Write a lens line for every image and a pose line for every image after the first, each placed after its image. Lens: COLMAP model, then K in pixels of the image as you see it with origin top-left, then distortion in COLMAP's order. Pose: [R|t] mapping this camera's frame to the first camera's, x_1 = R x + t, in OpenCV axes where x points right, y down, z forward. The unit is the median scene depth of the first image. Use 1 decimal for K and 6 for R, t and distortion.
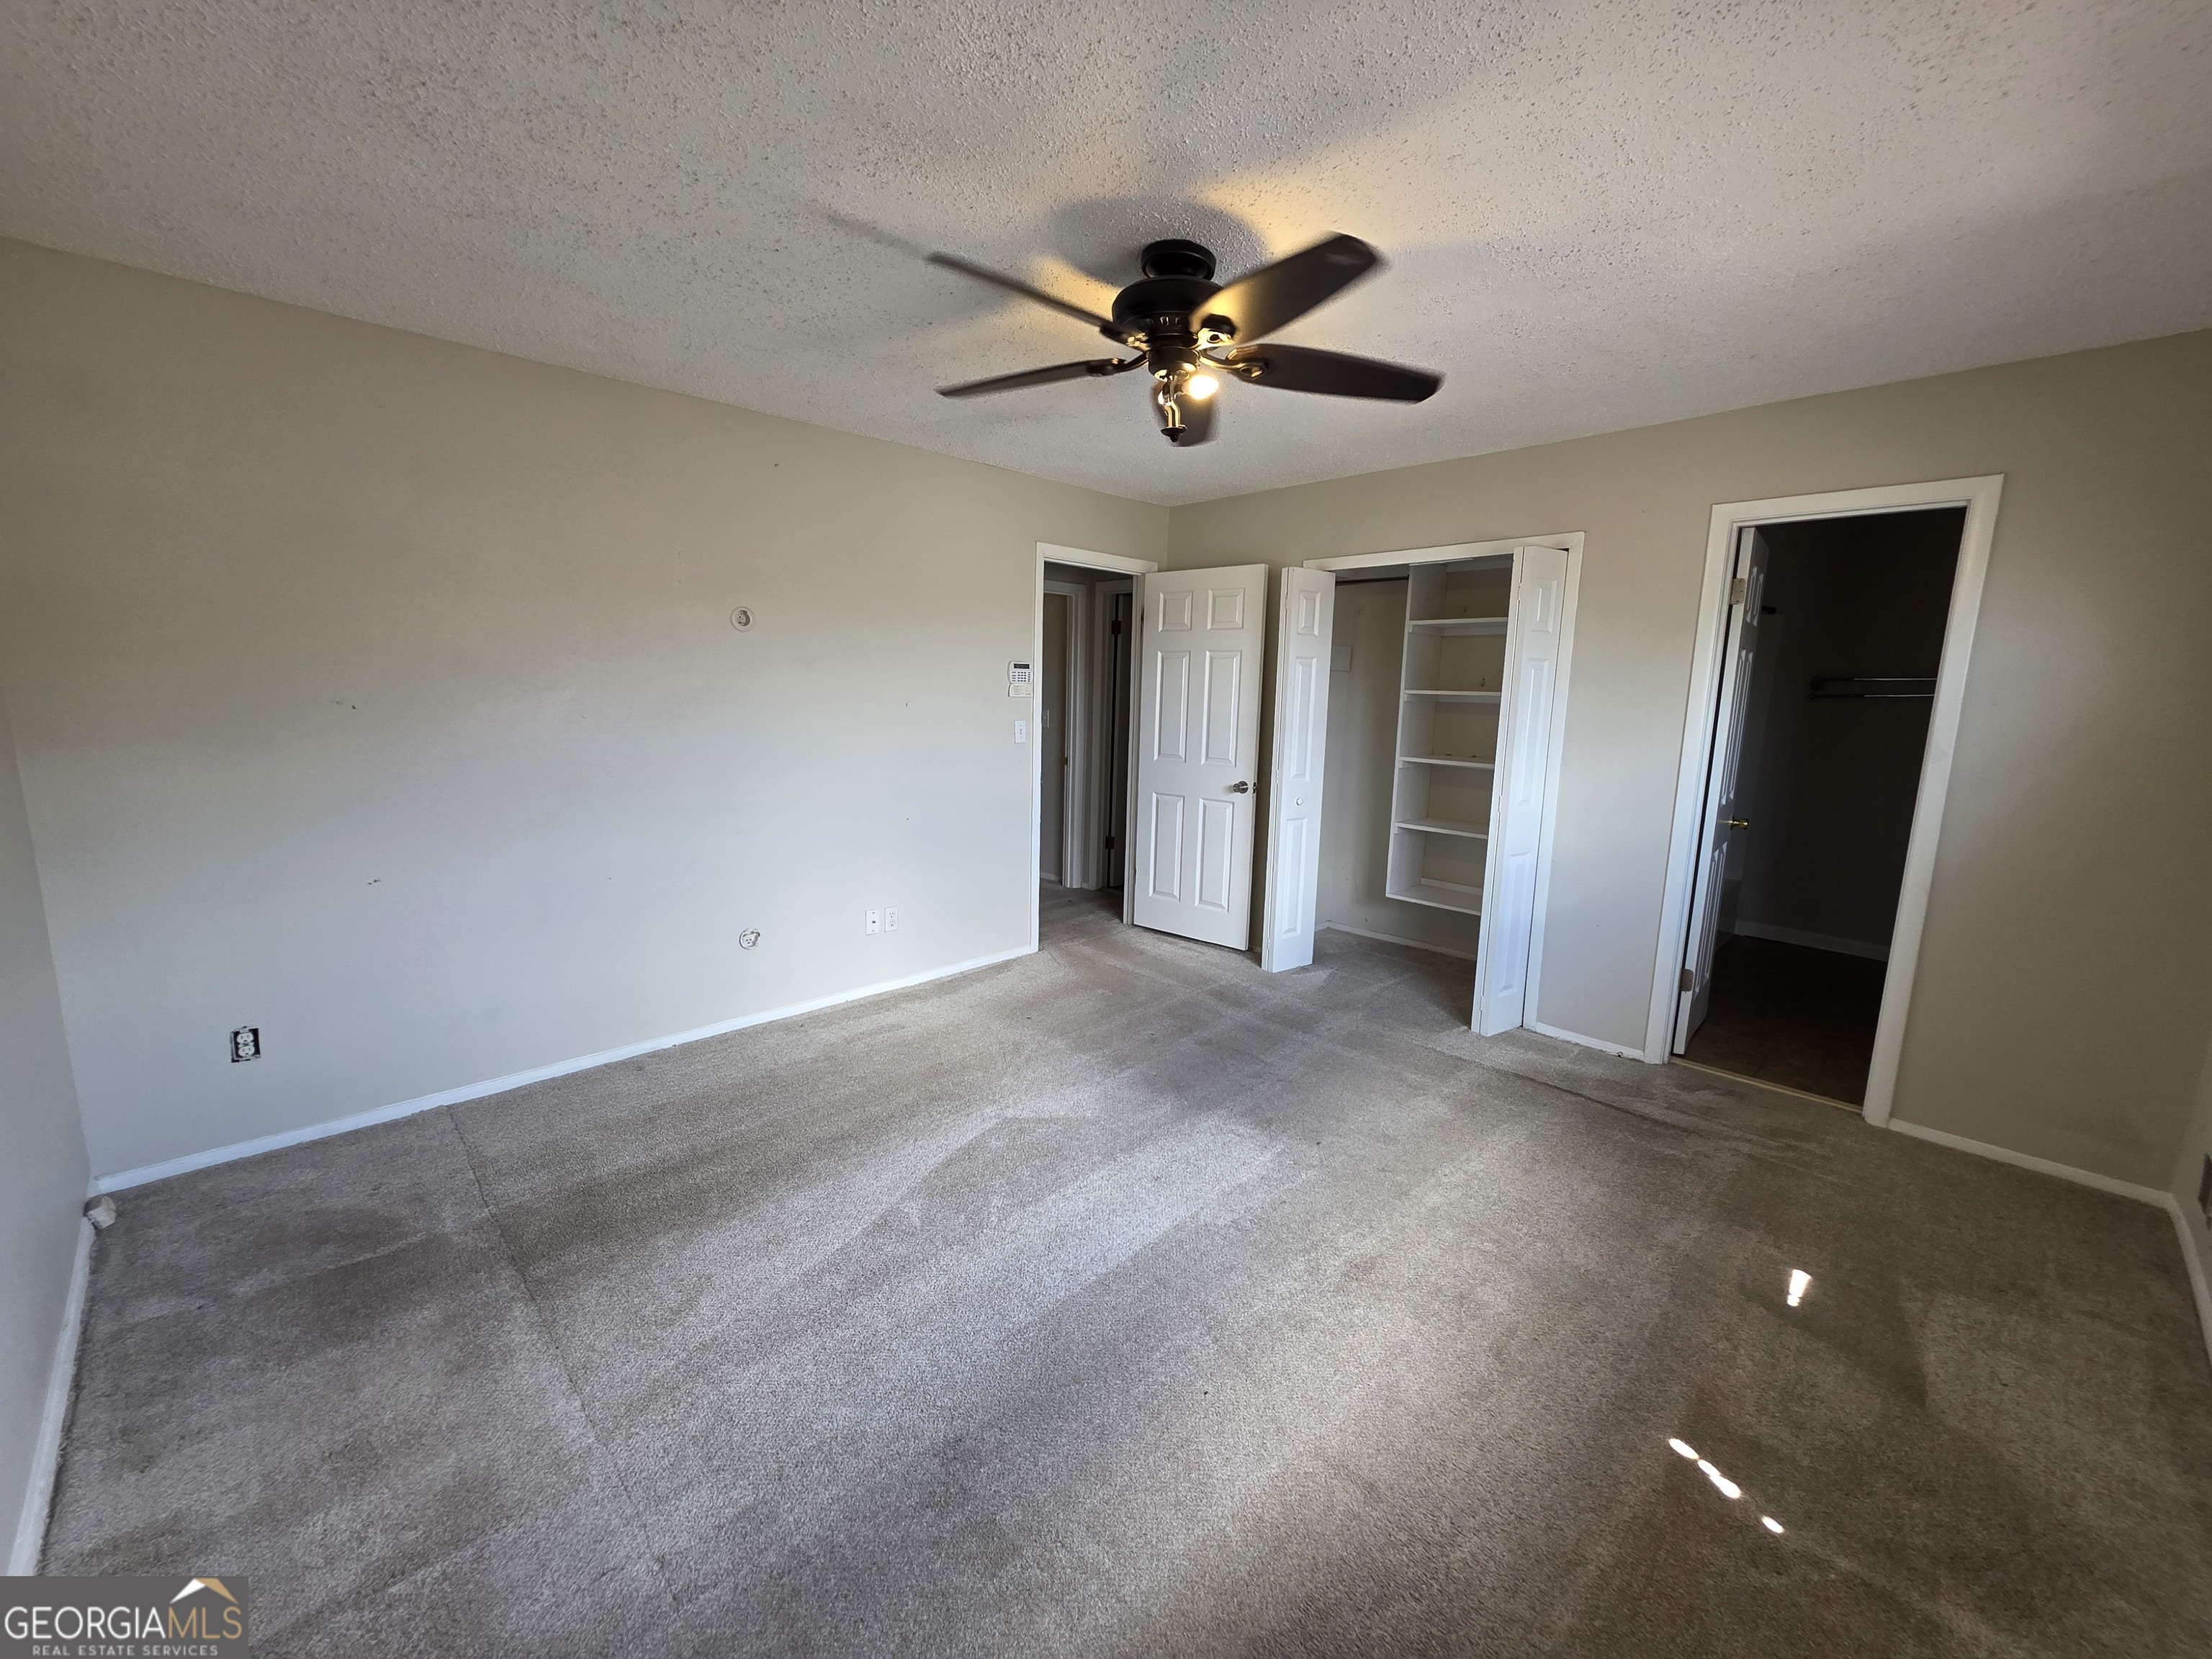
lens RADIAL K [[880.2, 0, 1106.0], [0, 880.2, 829.5], [0, 0, 1]] dist [0.003137, 0.000469]
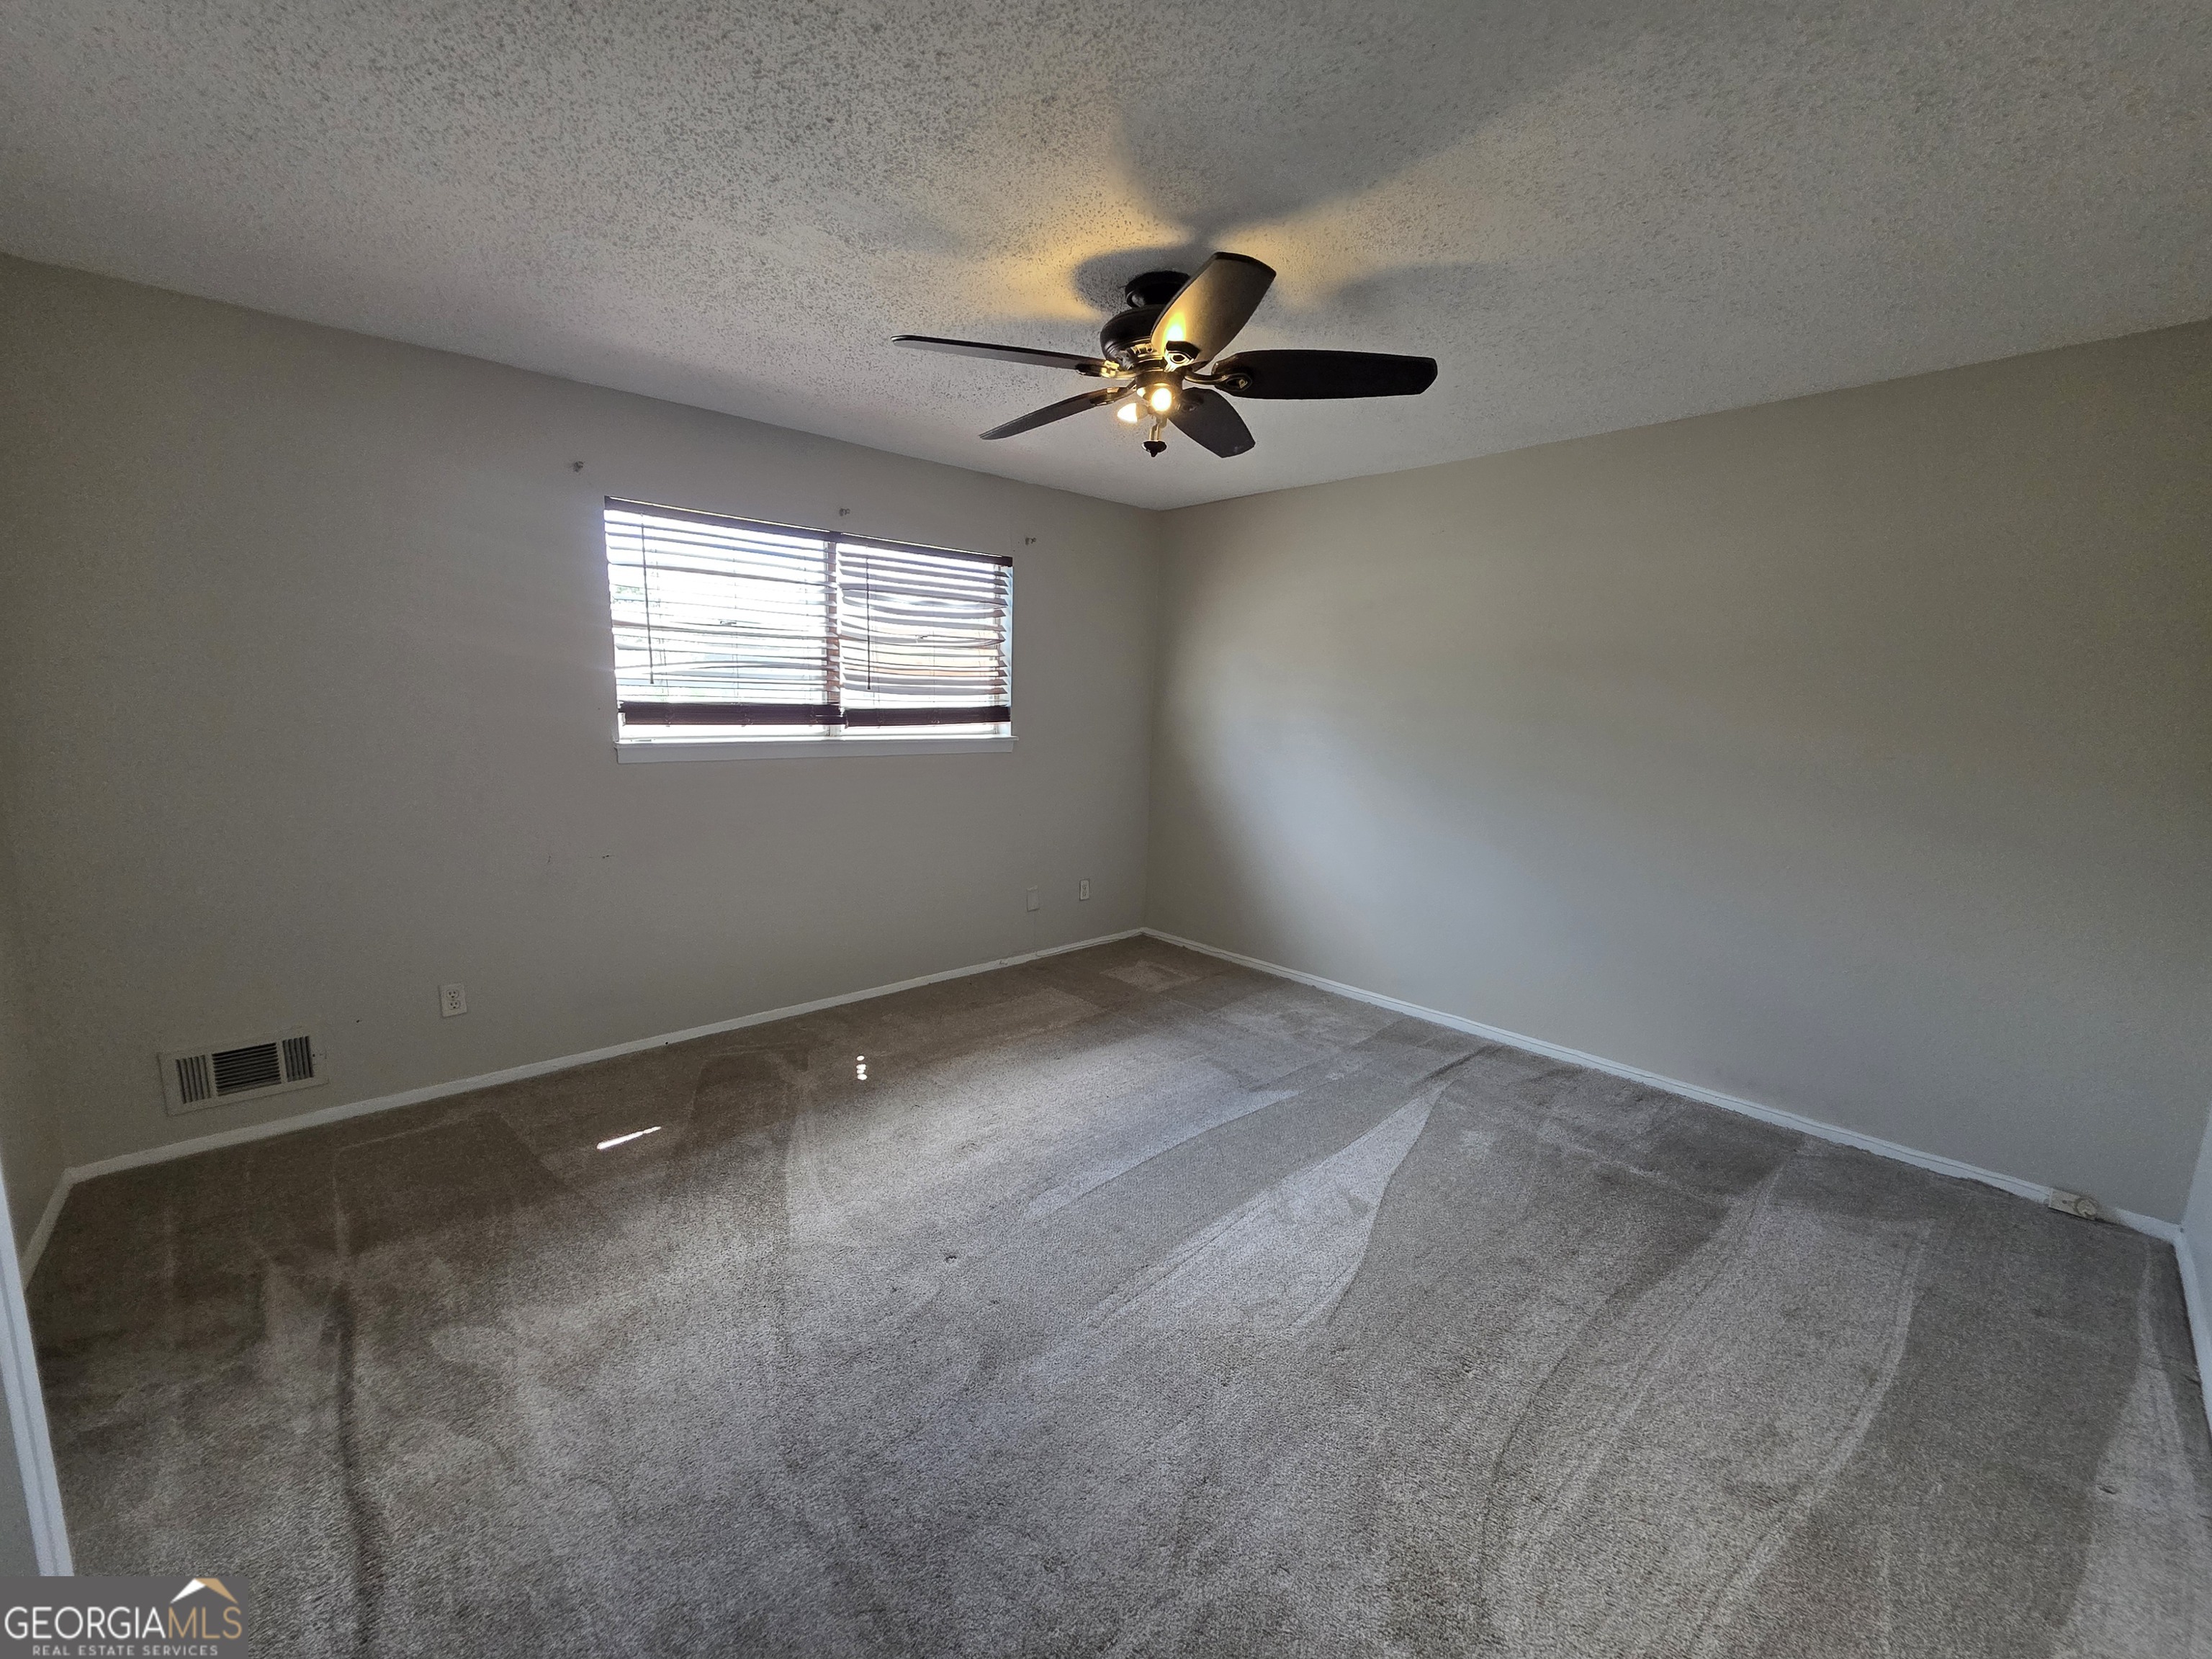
lens RADIAL K [[889.7, 0, 1106.0], [0, 889.7, 829.5], [0, 0, 1]] dist [0.000715, 0.000013]
pose [[-0.998058, -0.056109, 0.027063, 0.052174], [-0.044627, 0.947105, 0.317805, -0.223367], [-0.043463, 0.315980, -0.947770, 1.327355]]
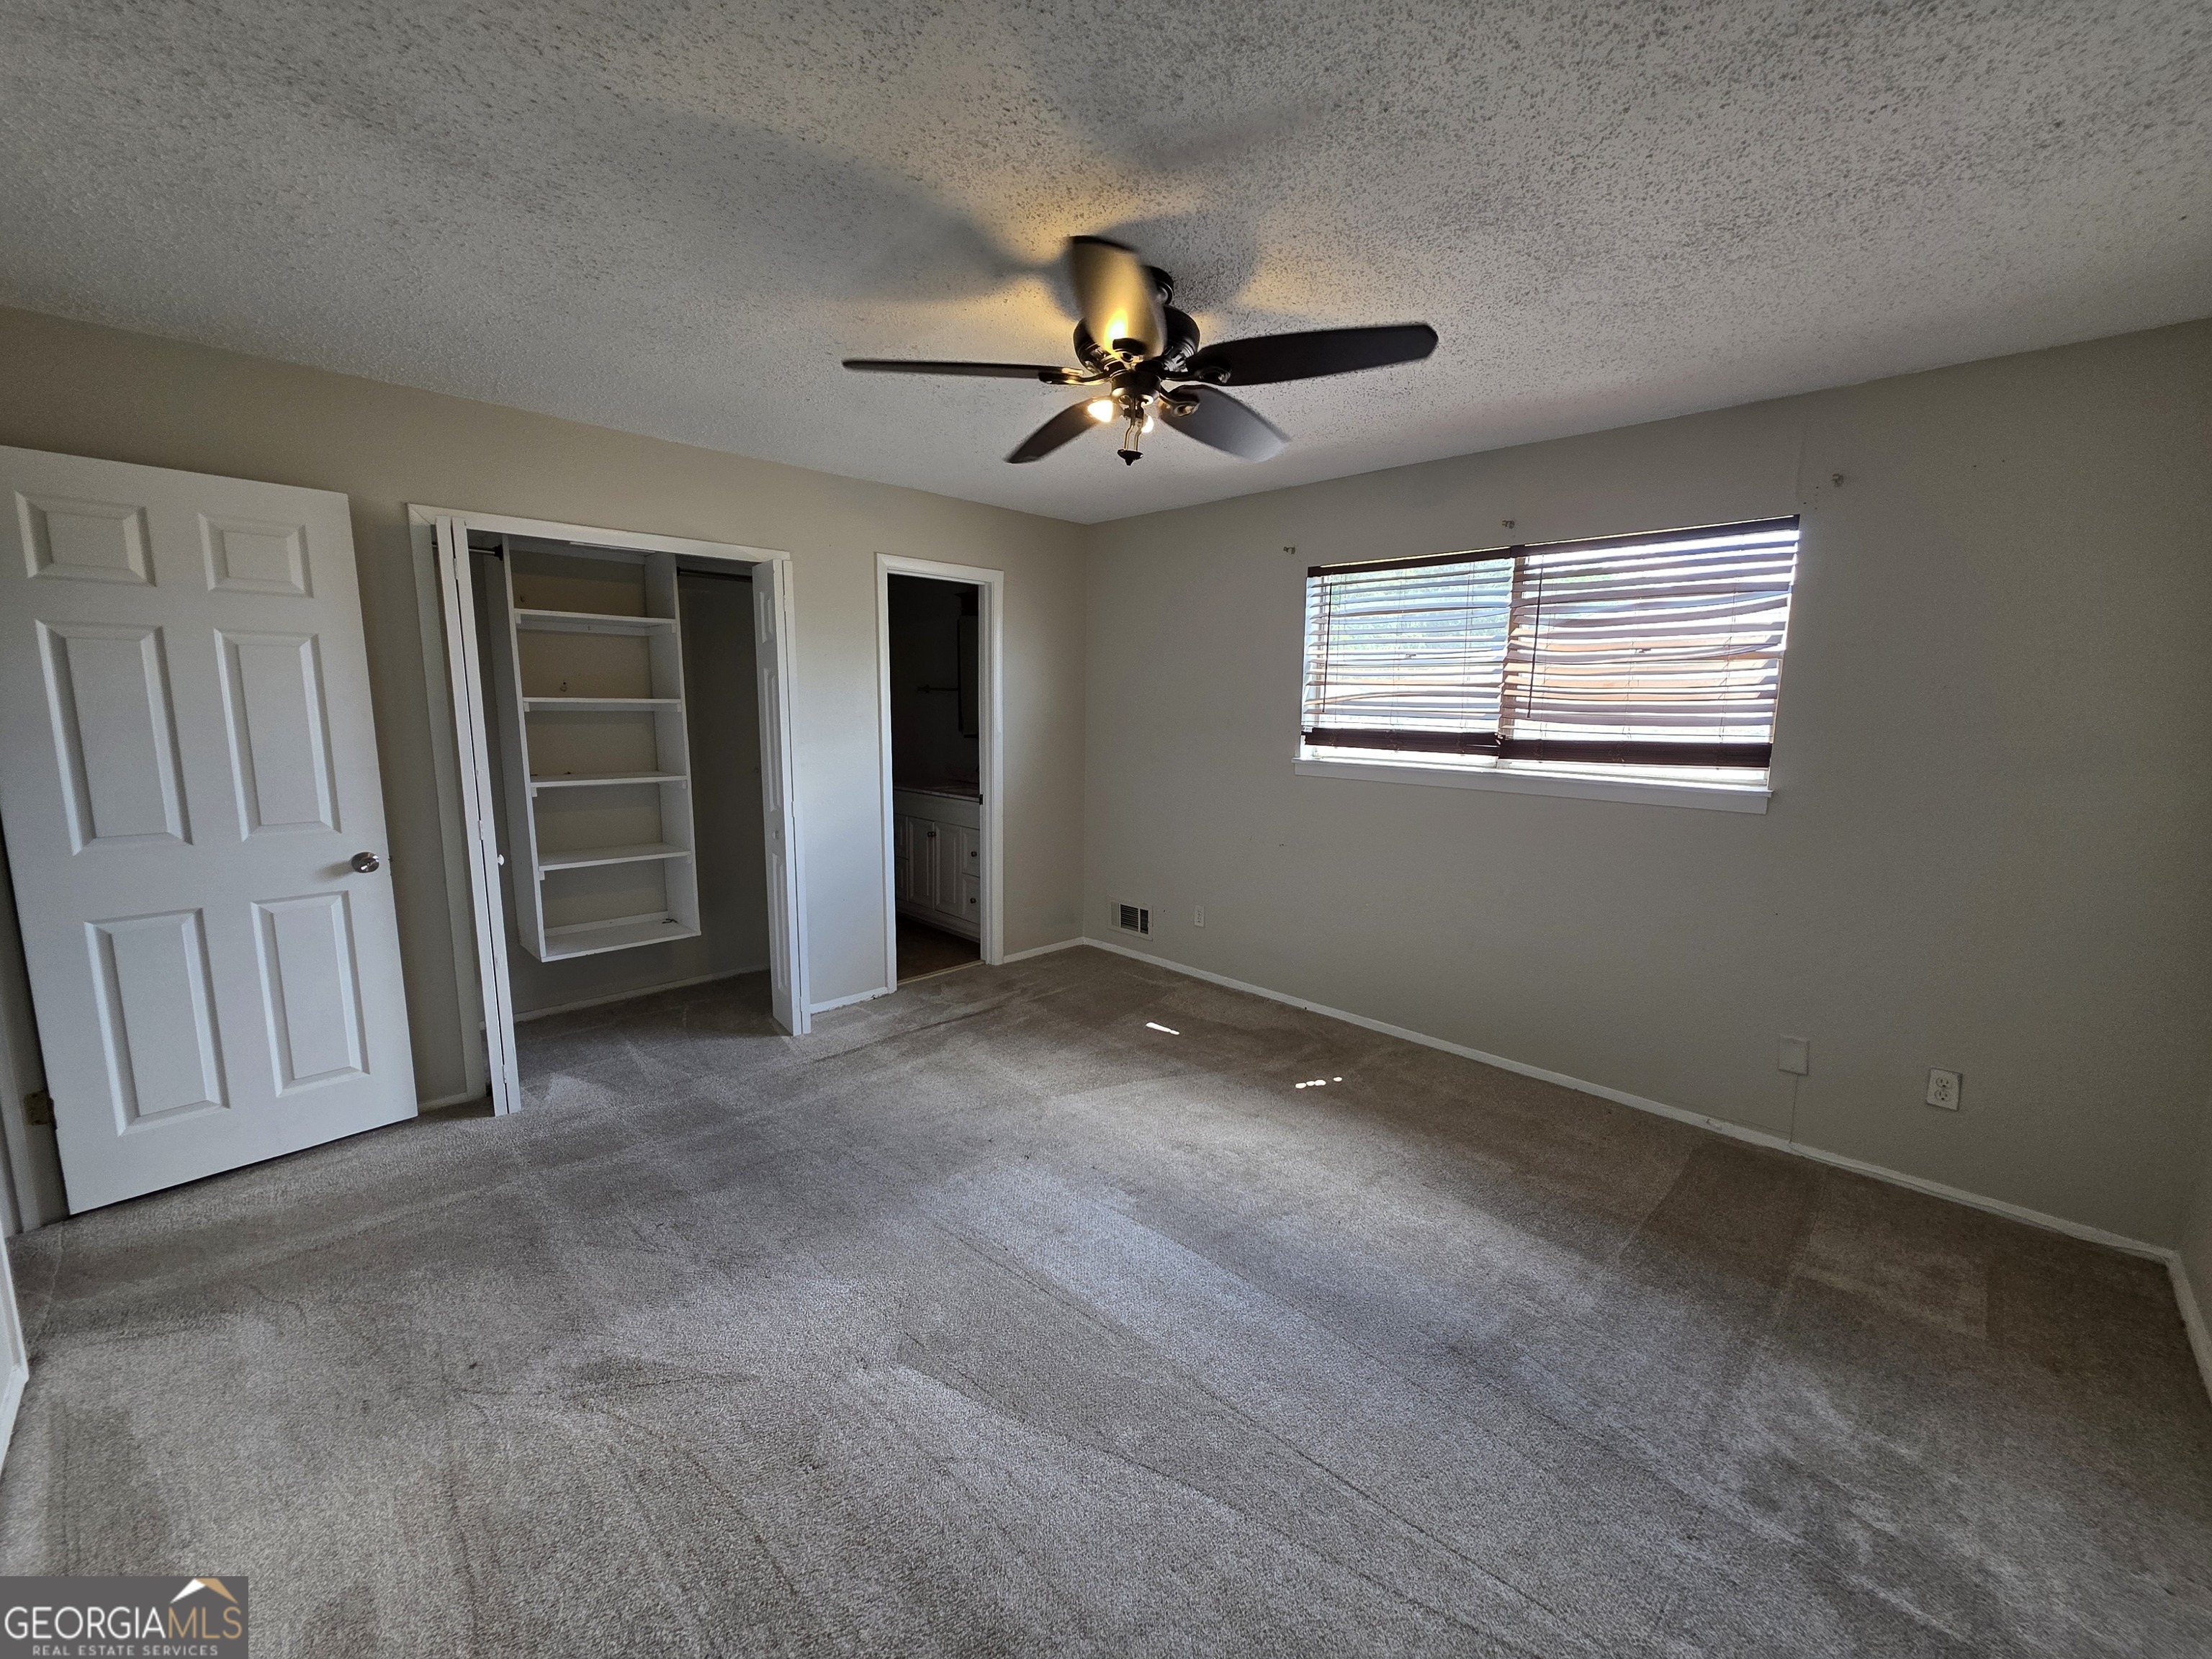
lens RADIAL K [[880.2, 0, 1106.0], [0, 880.2, 829.5], [0, 0, 1]] dist [0.003137, 0.000469]
pose [[-0.006907, -0.166953, 0.985941, -0.605436], [0.150481, 0.974563, 0.166081, -0.128876], [-0.988589, 0.149513, 0.018392, 0.660139]]
